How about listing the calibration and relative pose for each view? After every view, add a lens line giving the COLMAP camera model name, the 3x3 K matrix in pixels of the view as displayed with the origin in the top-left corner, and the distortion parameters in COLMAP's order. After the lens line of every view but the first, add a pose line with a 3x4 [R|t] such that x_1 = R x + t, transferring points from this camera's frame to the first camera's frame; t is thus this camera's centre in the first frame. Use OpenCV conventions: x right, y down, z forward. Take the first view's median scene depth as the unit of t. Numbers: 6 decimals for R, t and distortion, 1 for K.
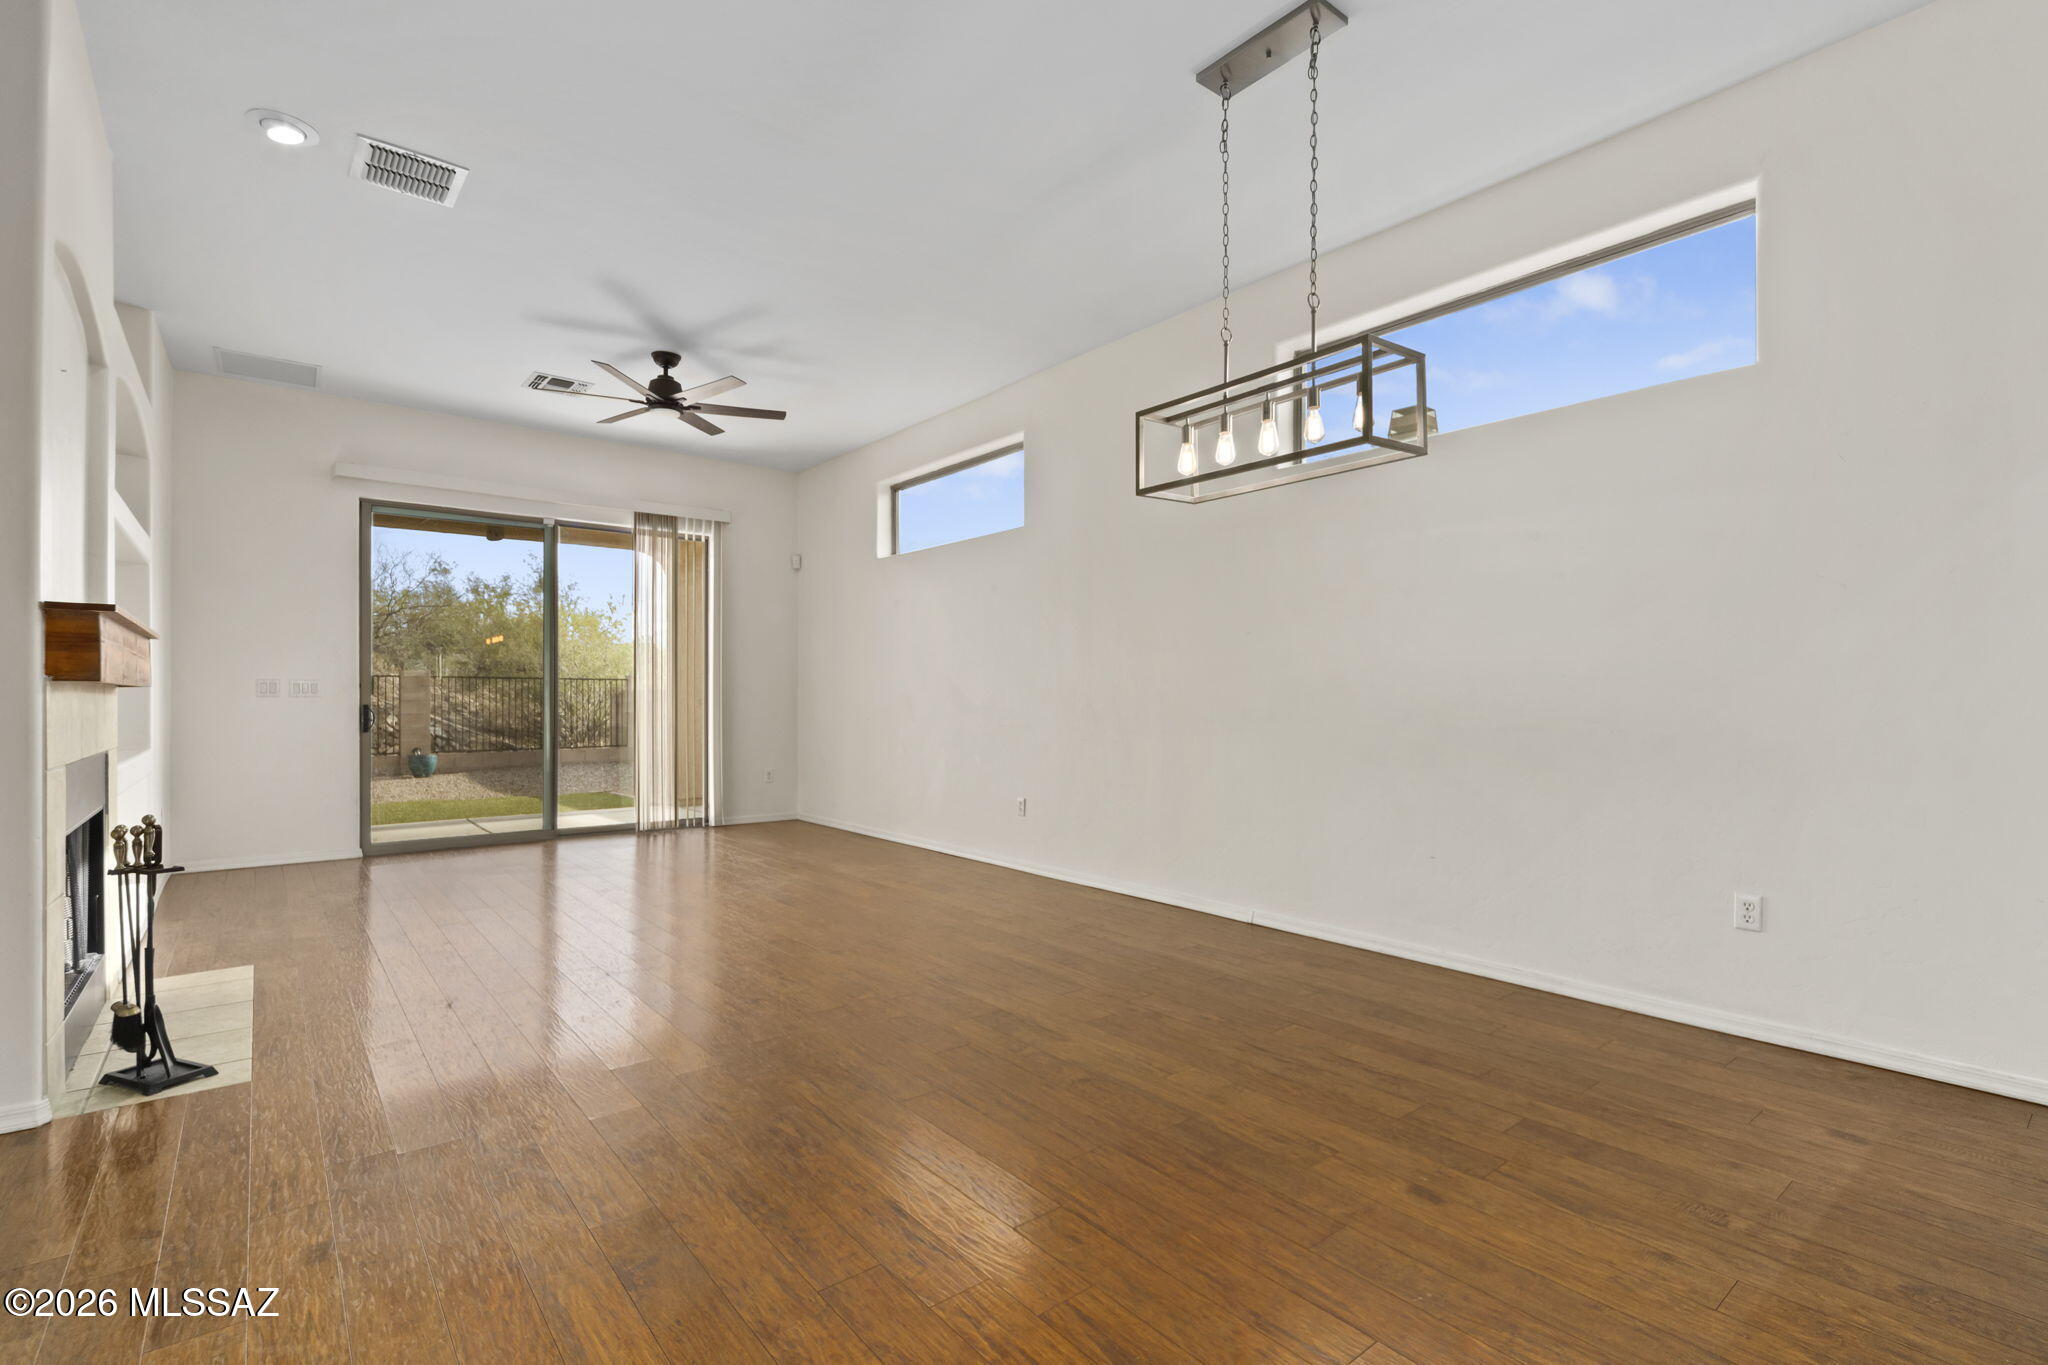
lens RADIAL K [[895.4, 0, 1015.8], [0, 895.4, 689.0], [0, 0, 1]] dist [0.000099, 0.000315]
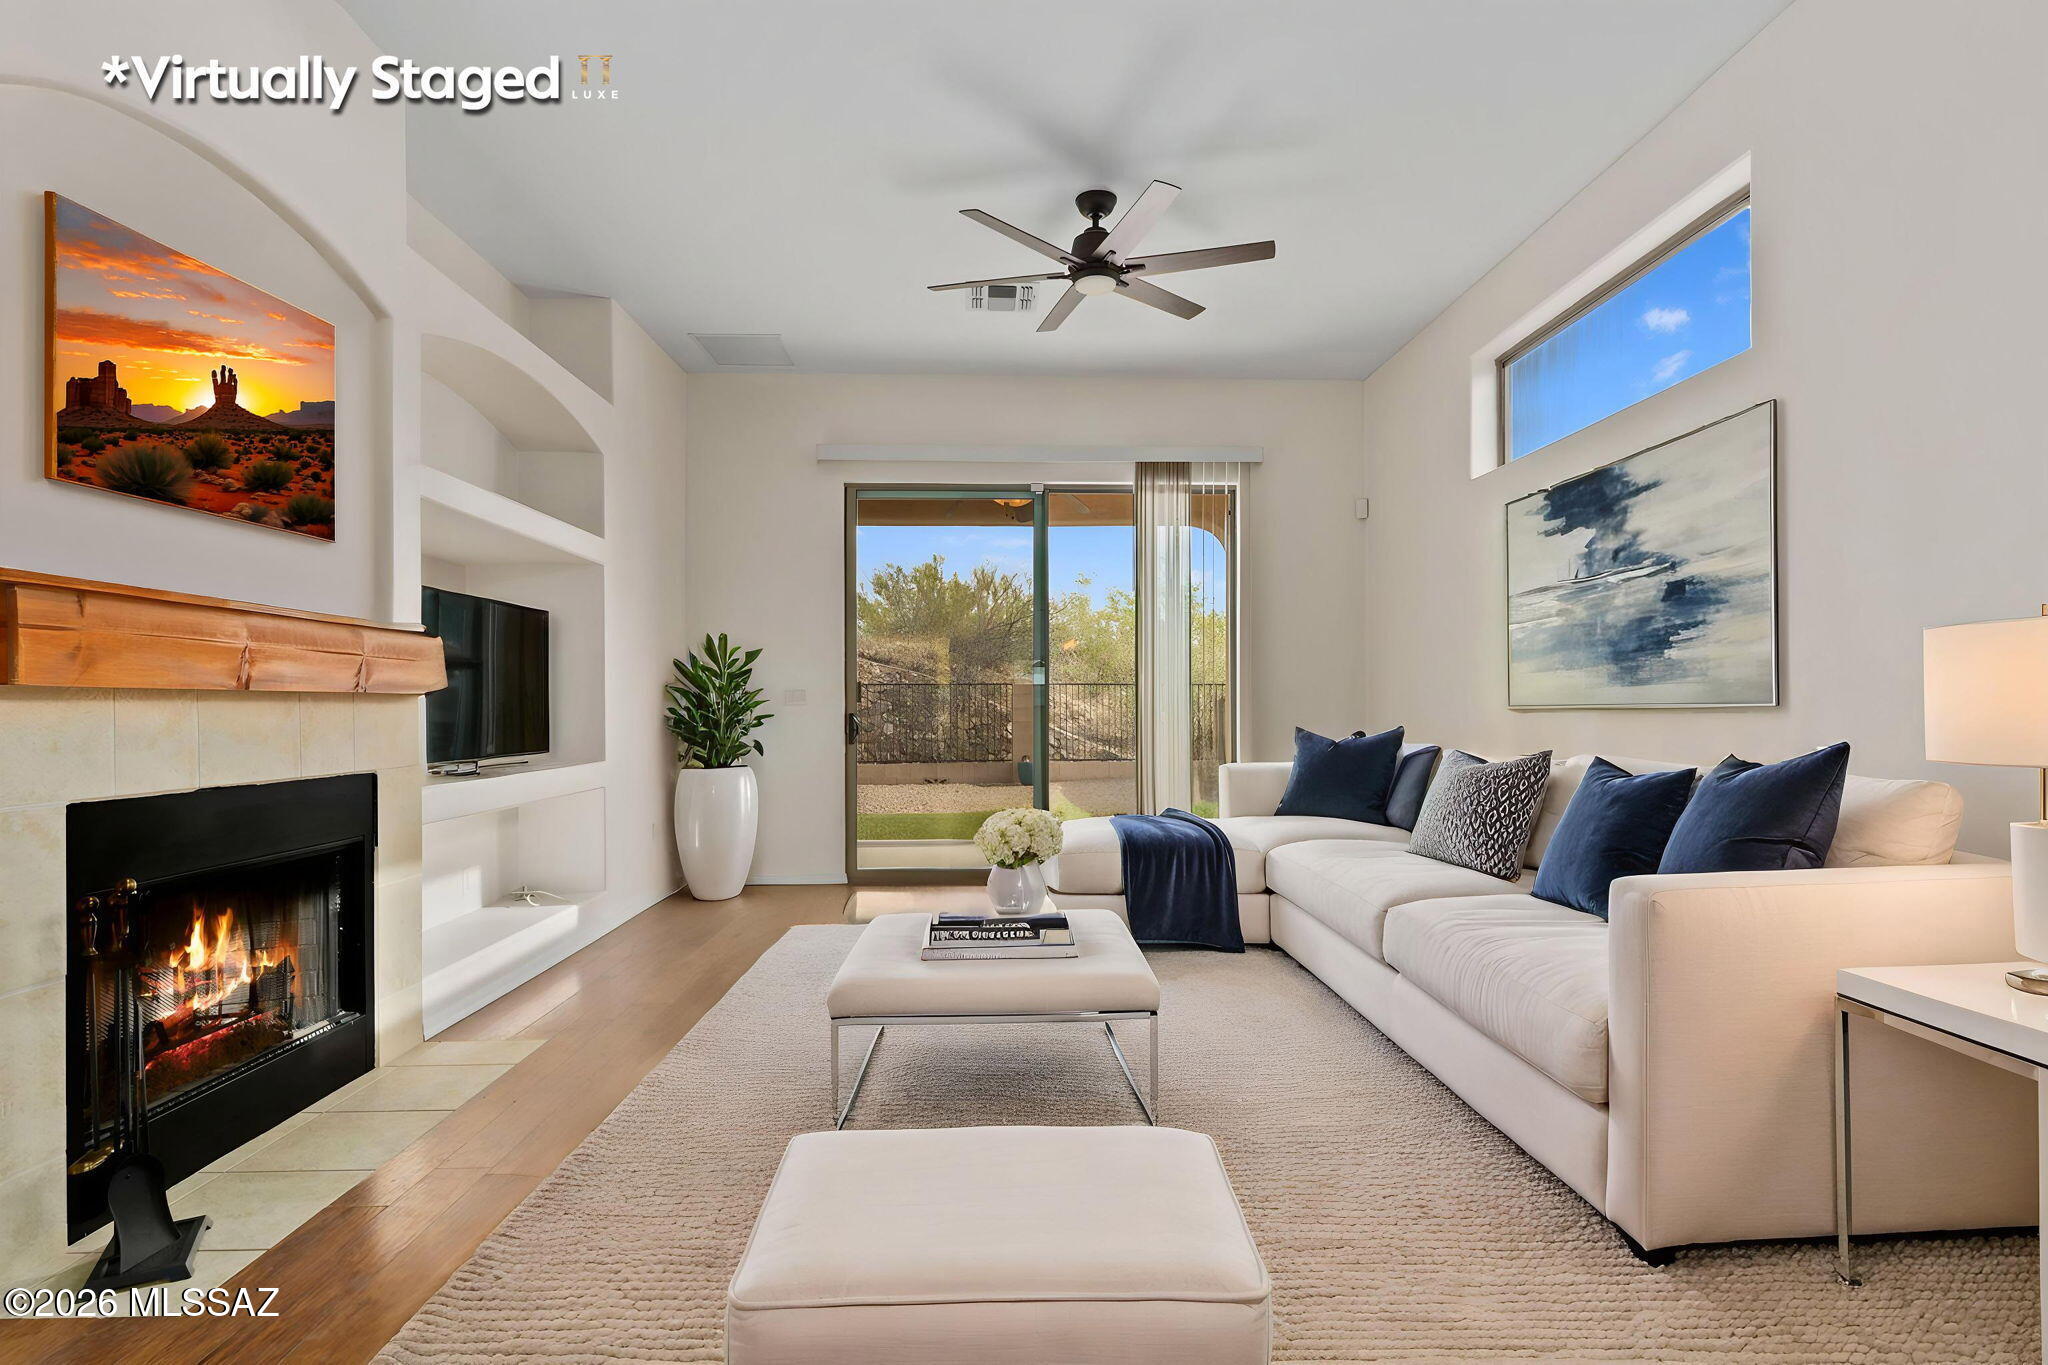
lens RADIAL K [[990.0, 0, 1039.2], [0, 990.0, 713.4], [0, 0, 1]] dist [0.000069, -0.000941]
pose [[0.798689, 0.003387, -0.601735, 0.020864], [0.007725, 0.999844, 0.015880, 0.003014], [0.601694, -0.017331, 0.798538, 0.295420]]
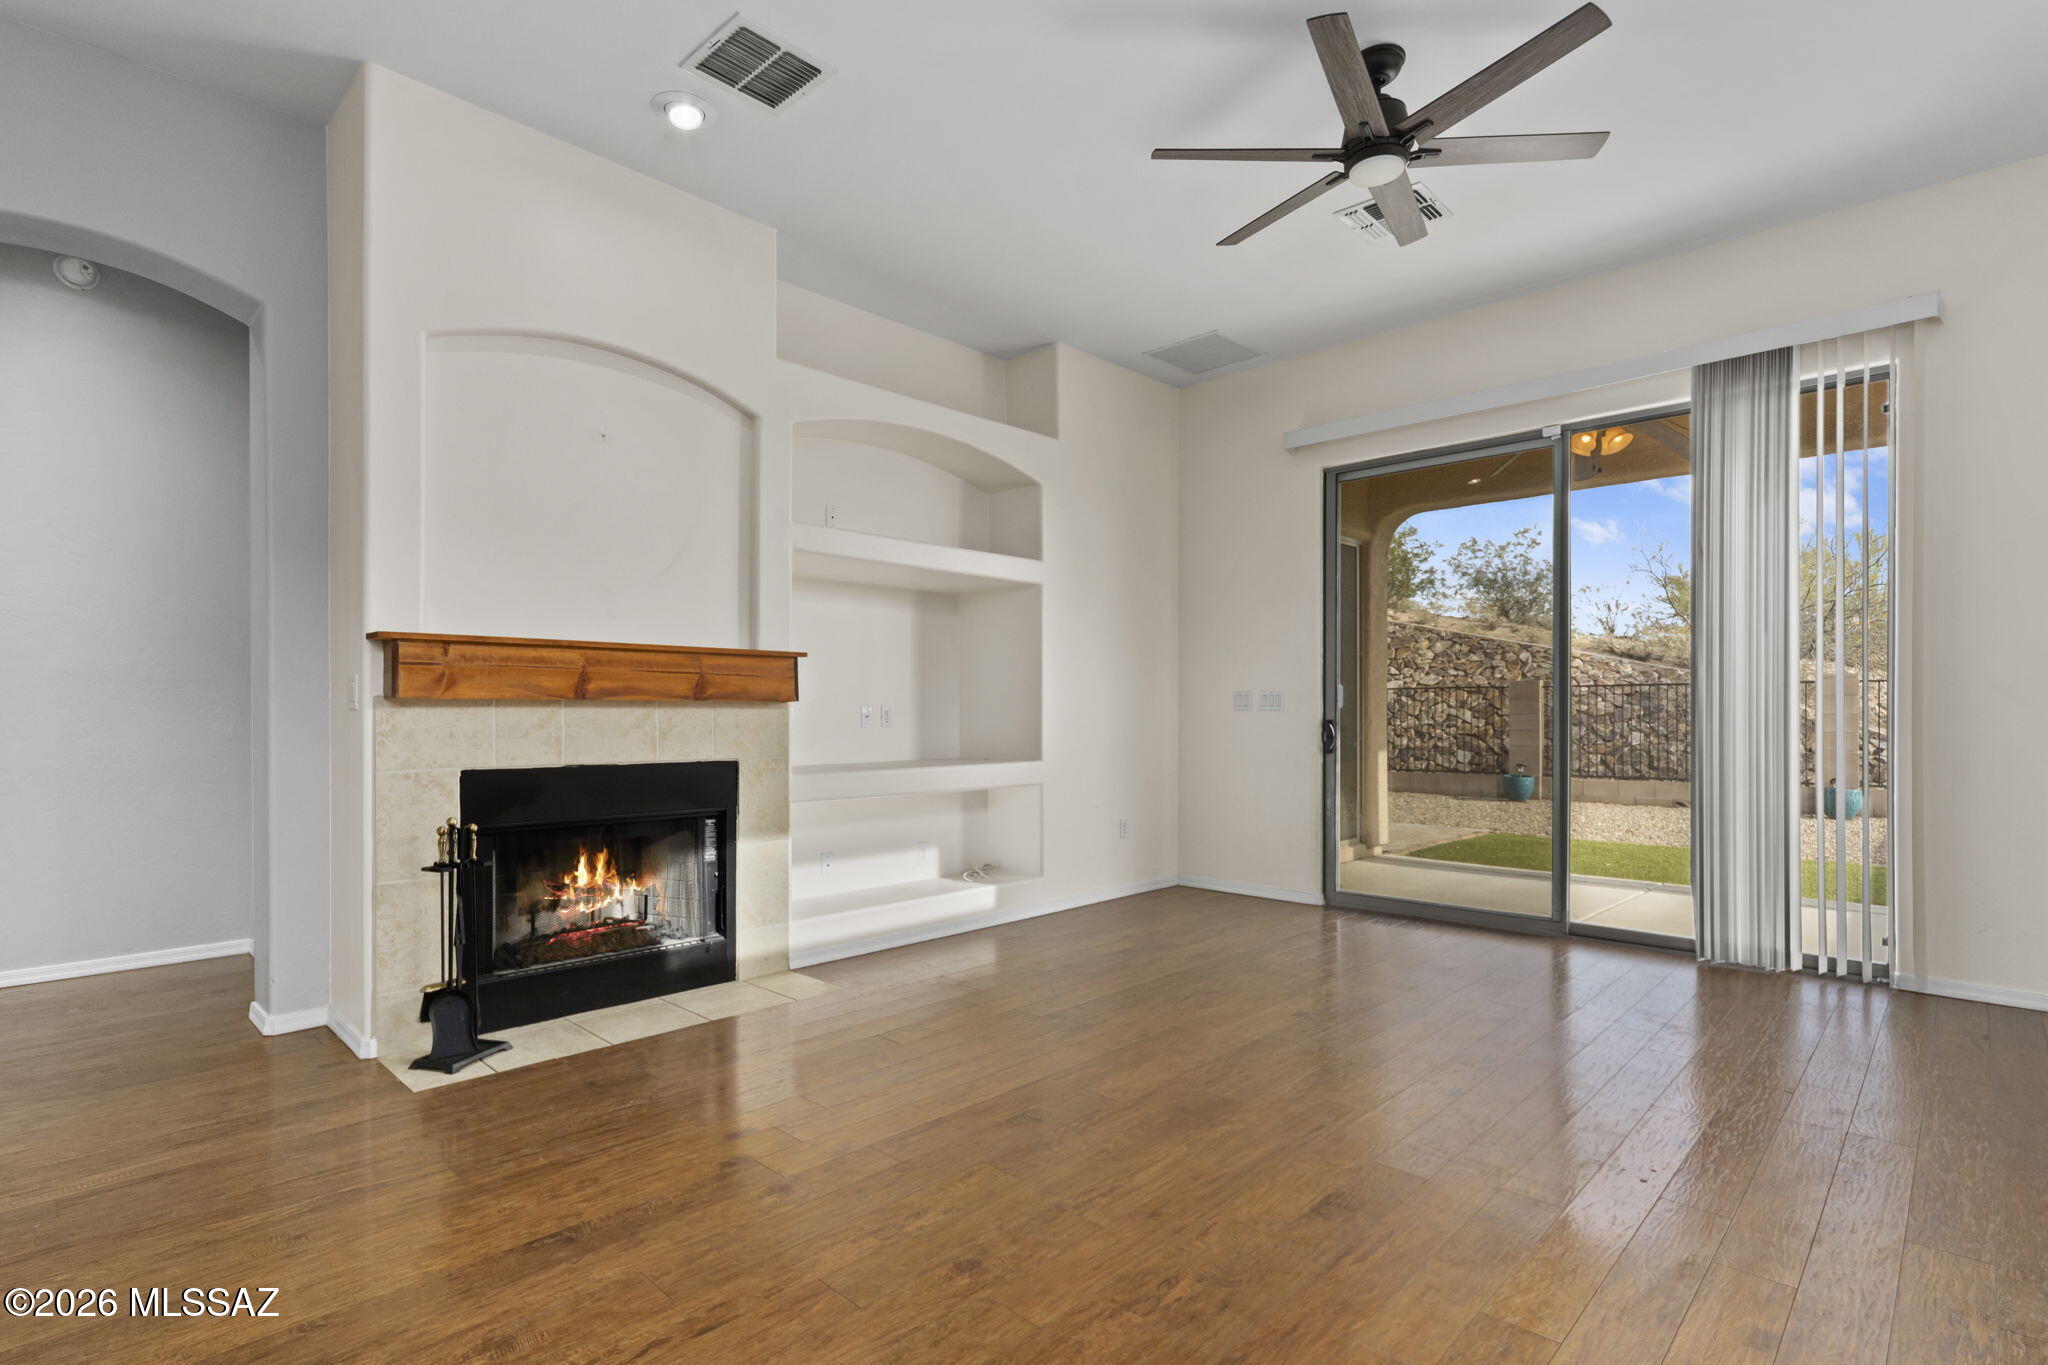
lens RADIAL K [[990.0, 0, 1060.8], [0, 990.0, 707.6], [0, 0, 1]] dist [0.000069, -0.000941]
pose [[0.129245, -0.003887, -0.991605, 0.129580], [0.010707, 0.999939, -0.002524, 0.006033], [0.991555, -0.010291, 0.129279, 0.590121]]
